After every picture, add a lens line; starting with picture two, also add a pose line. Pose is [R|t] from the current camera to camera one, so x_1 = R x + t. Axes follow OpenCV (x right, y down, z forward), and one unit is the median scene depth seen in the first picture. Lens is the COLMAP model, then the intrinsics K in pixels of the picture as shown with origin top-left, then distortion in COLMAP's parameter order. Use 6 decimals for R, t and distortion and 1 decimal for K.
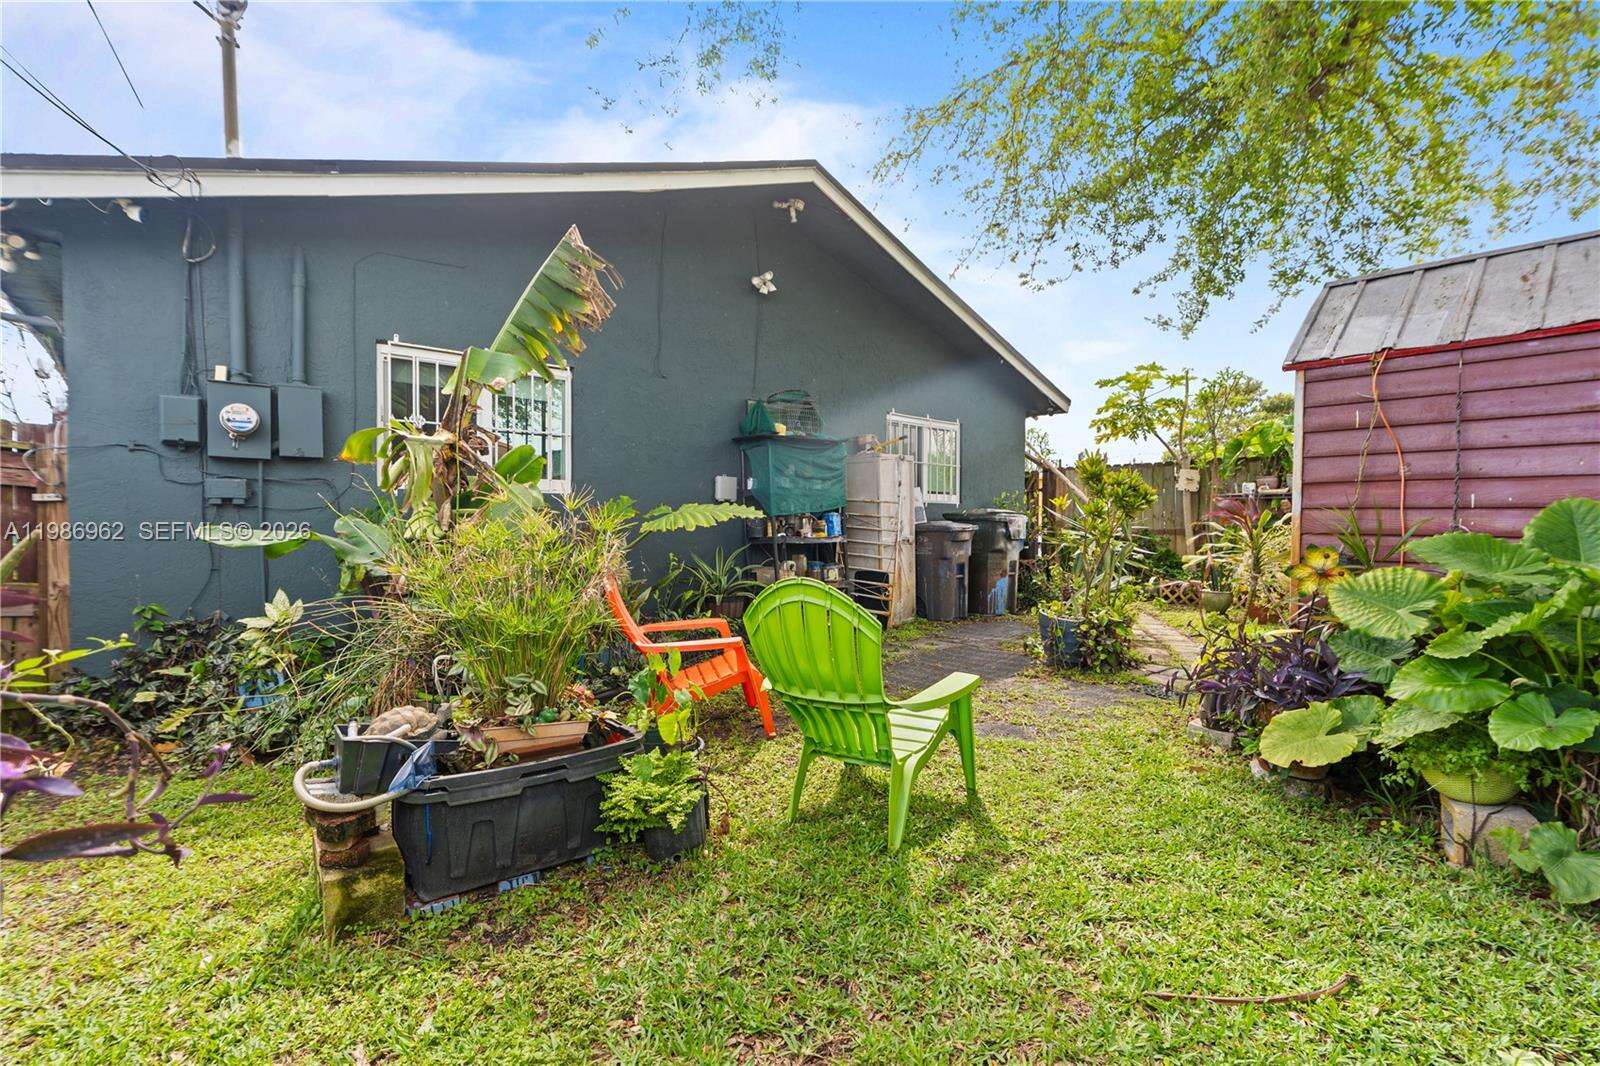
lens RADIAL K [[708.1, 0, 803.2], [0, 708.1, 544.2], [0, 0, 1]] dist [-0.006434, -0.000079]
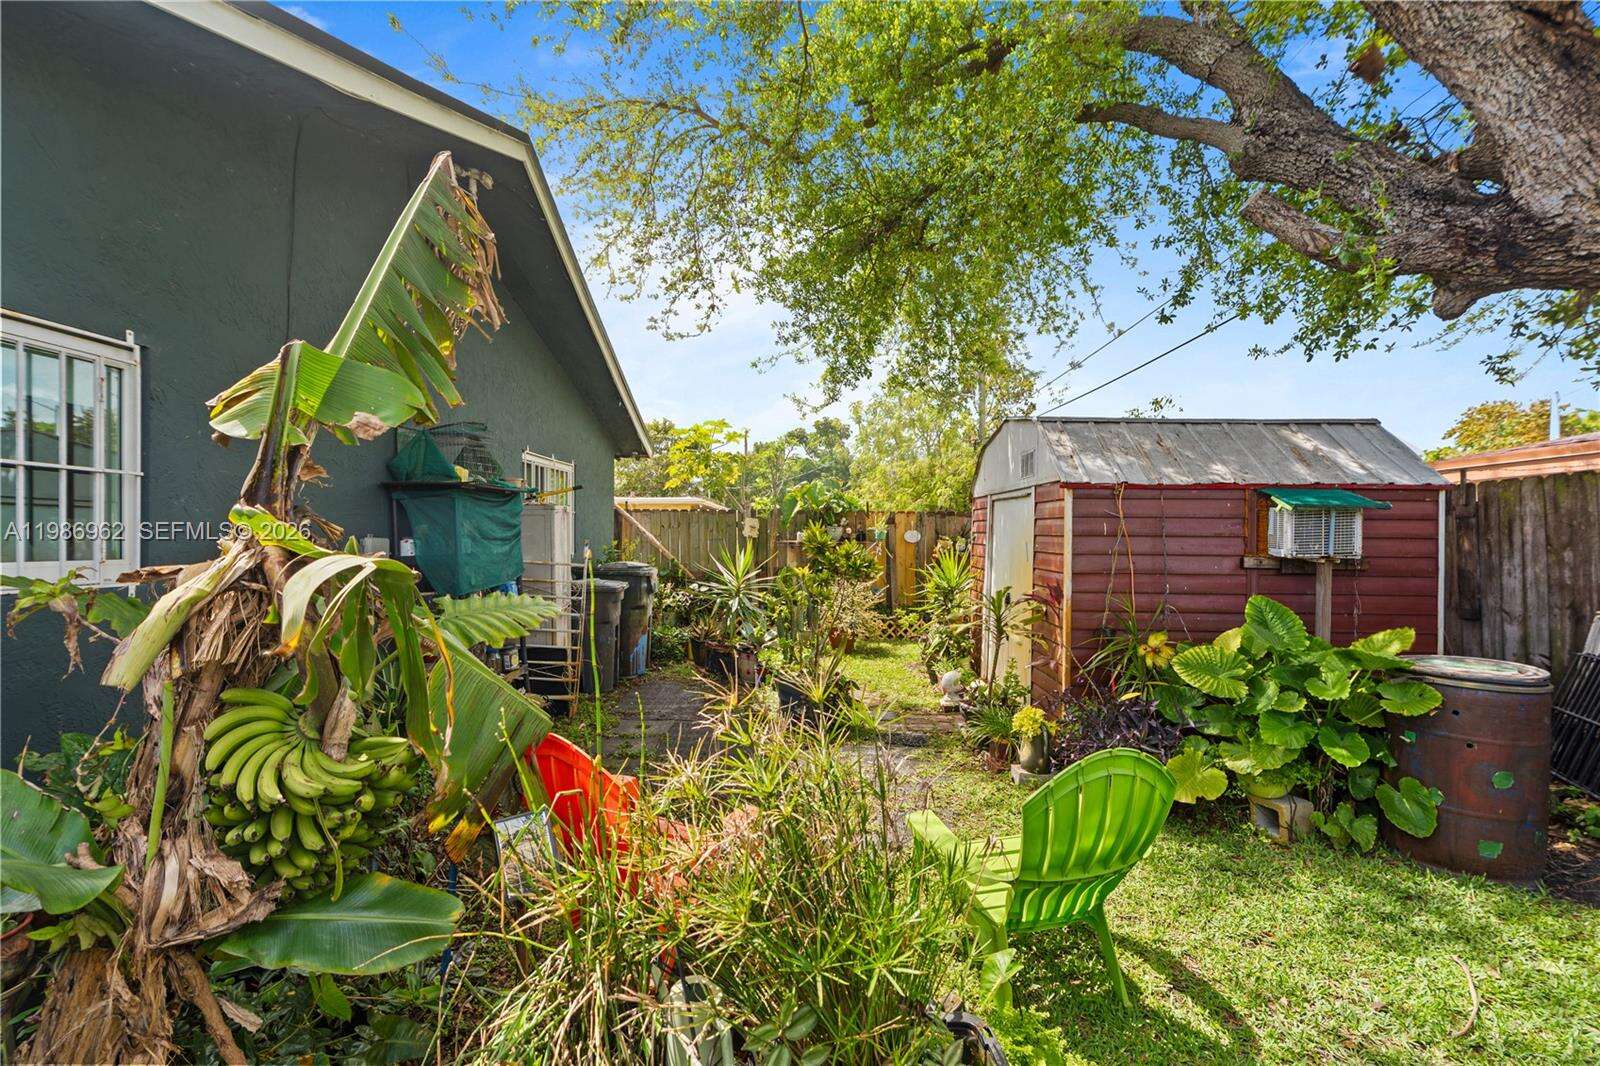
lens RADIAL K [[708.1, 0, 803.2], [0, 708.1, 544.2], [0, 0, 1]] dist [-0.006434, -0.000079]
pose [[0.686727, -0.007026, 0.726881, -0.294413], [0.022386, 0.999683, -0.011486, -0.066551], [-0.726571, 0.024160, 0.686667, 0.219660]]
